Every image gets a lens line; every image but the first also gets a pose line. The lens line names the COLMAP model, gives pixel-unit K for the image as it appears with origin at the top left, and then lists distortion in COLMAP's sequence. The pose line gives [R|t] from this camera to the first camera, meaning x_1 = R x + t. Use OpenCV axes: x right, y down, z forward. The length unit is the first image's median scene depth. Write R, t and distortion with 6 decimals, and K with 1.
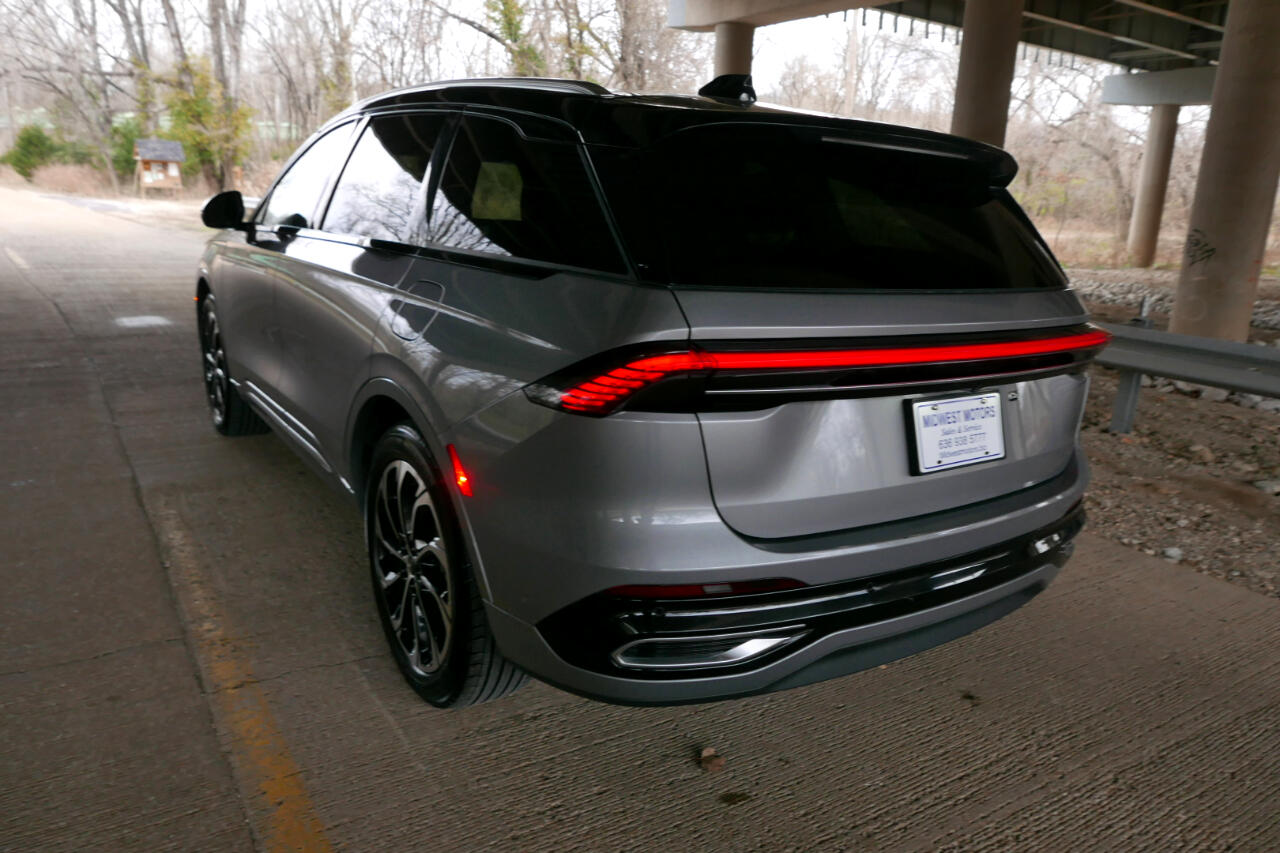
lens RADIAL K [[849.9, 0, 644.7], [0, 849.9, 416.5], [0, 0, 1]] dist [0.068152, -0.109584]
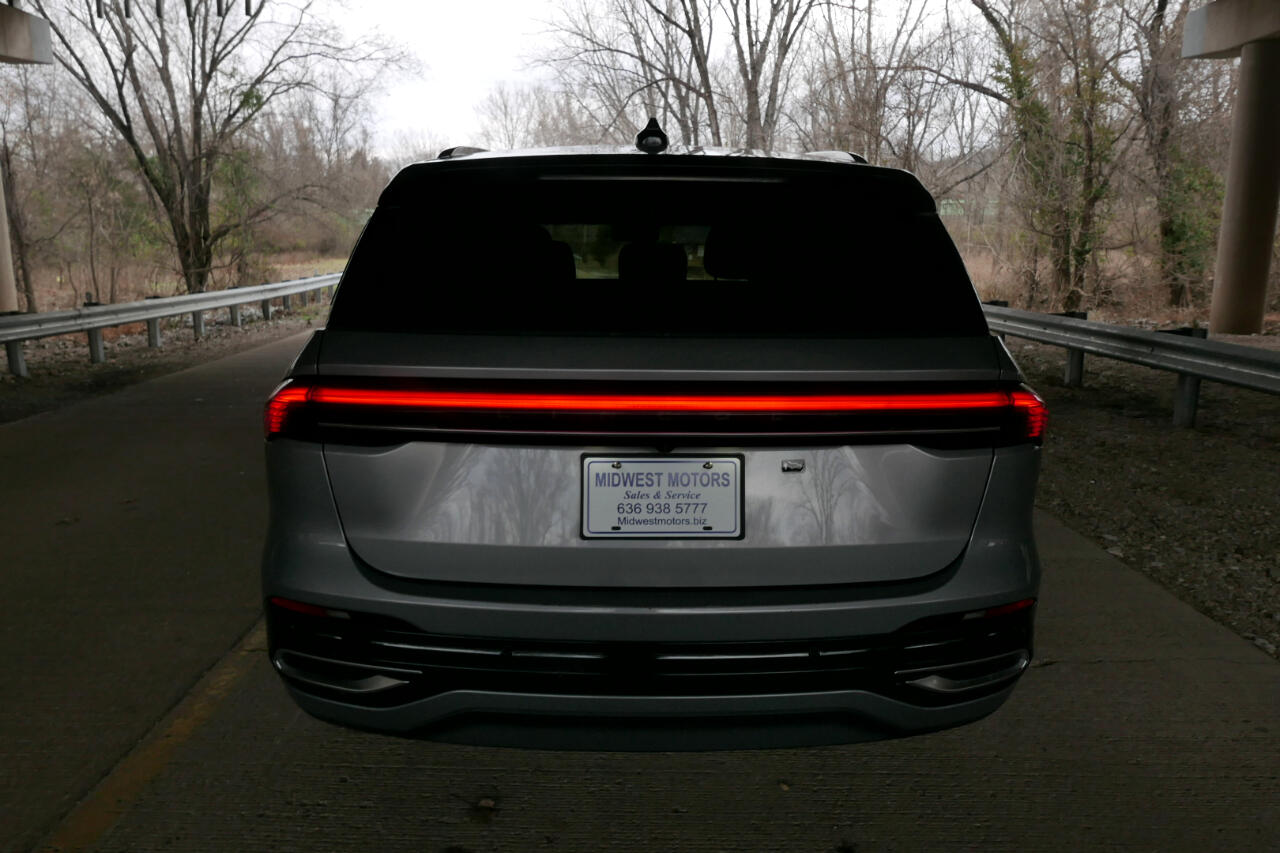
lens RADIAL K [[873.9, 0, 640.0], [0, 873.9, 426.5], [0, 0, 1]] dist [-0.032744, 0.003456]
pose [[0.836034, 0.057376, -0.545670, 0.799872], [-0.094652, 0.994689, -0.040429, -0.015163], [0.540452, 0.085449, 0.837024, 0.245855]]
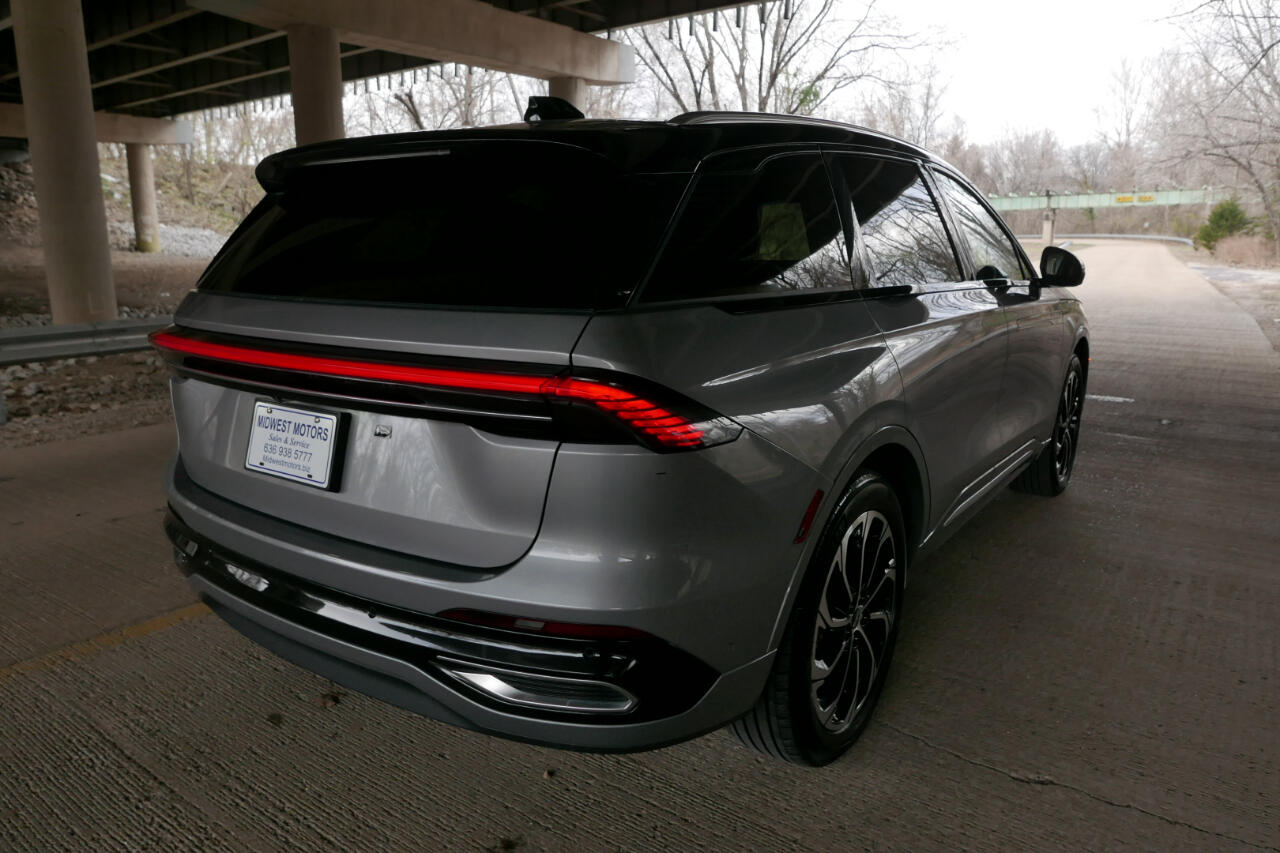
lens RADIAL K [[873.9, 0, 640.0], [0, 873.9, 426.5], [0, 0, 1]] dist [-0.032744, 0.003456]
pose [[0.343032, 0.140570, -0.928746, 1.376277], [-0.207875, 0.975584, 0.070880, -0.148607], [0.916033, 0.168749, 0.363877, 0.974645]]
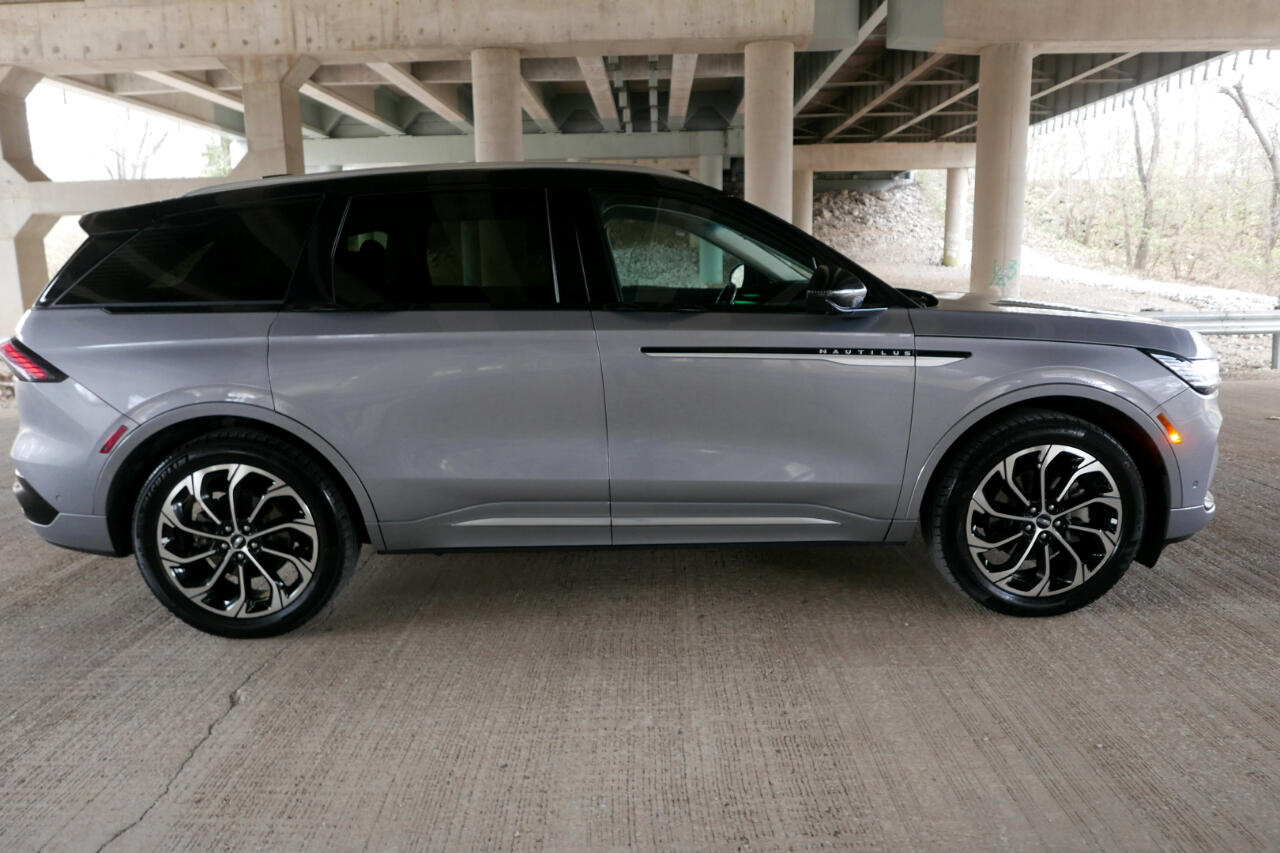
lens RADIAL K [[873.9, 0, 640.0], [0, 873.9, 426.5], [0, 0, 1]] dist [-0.032744, 0.003456]
pose [[-0.560575, 0.107466, -0.821101, 1.367510], [-0.216280, 0.938129, 0.270439, -0.172174], [0.799362, 0.329189, -0.502648, 1.060791]]
